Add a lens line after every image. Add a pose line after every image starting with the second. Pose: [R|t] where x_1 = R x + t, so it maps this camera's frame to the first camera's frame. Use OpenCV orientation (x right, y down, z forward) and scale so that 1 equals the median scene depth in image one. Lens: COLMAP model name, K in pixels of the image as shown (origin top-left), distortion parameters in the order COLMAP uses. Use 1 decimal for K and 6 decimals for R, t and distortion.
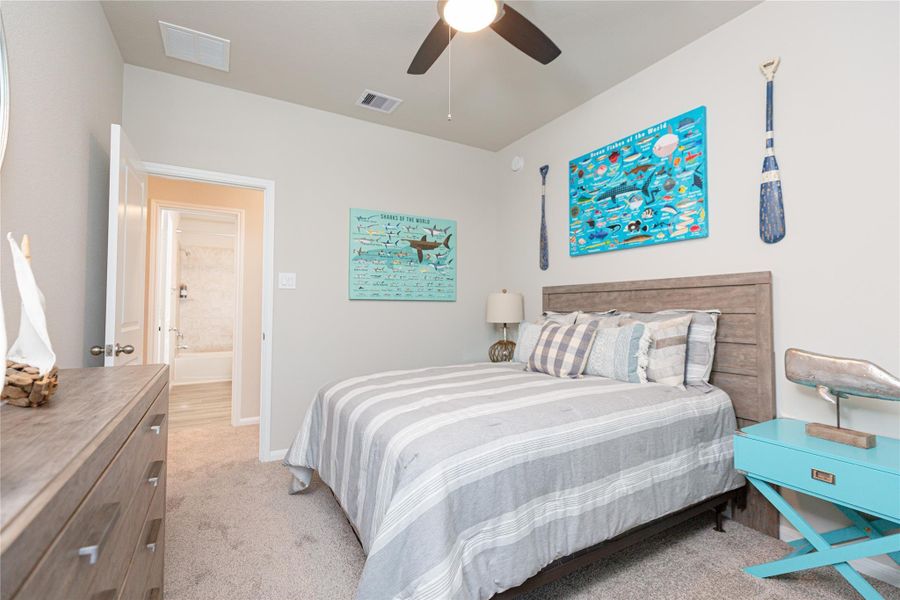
lens RADIAL K [[403.5, 0, 447.1], [0, 403.5, 297.3], [0, 0, 1]] dist [0.015539, -0.002053]
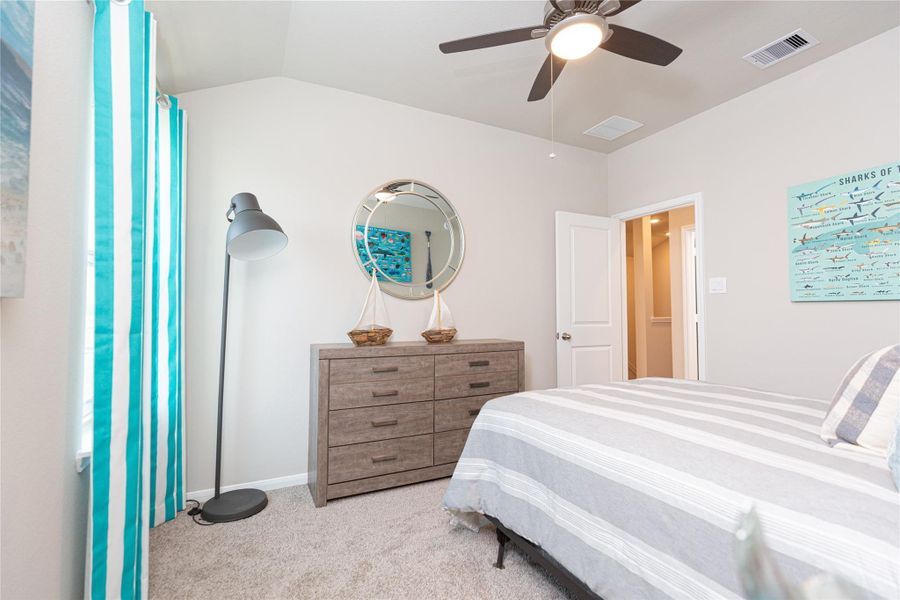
lens RADIAL K [[403.5, 0, 450.4], [0, 403.5, 302.9], [0, 0, 1]] dist [0.015539, -0.002053]
pose [[-0.033062, -0.026951, -0.999090, 0.744905], [0.025374, 0.999292, -0.027797, 0.016098], [0.999131, -0.026270, -0.032355, 0.446433]]
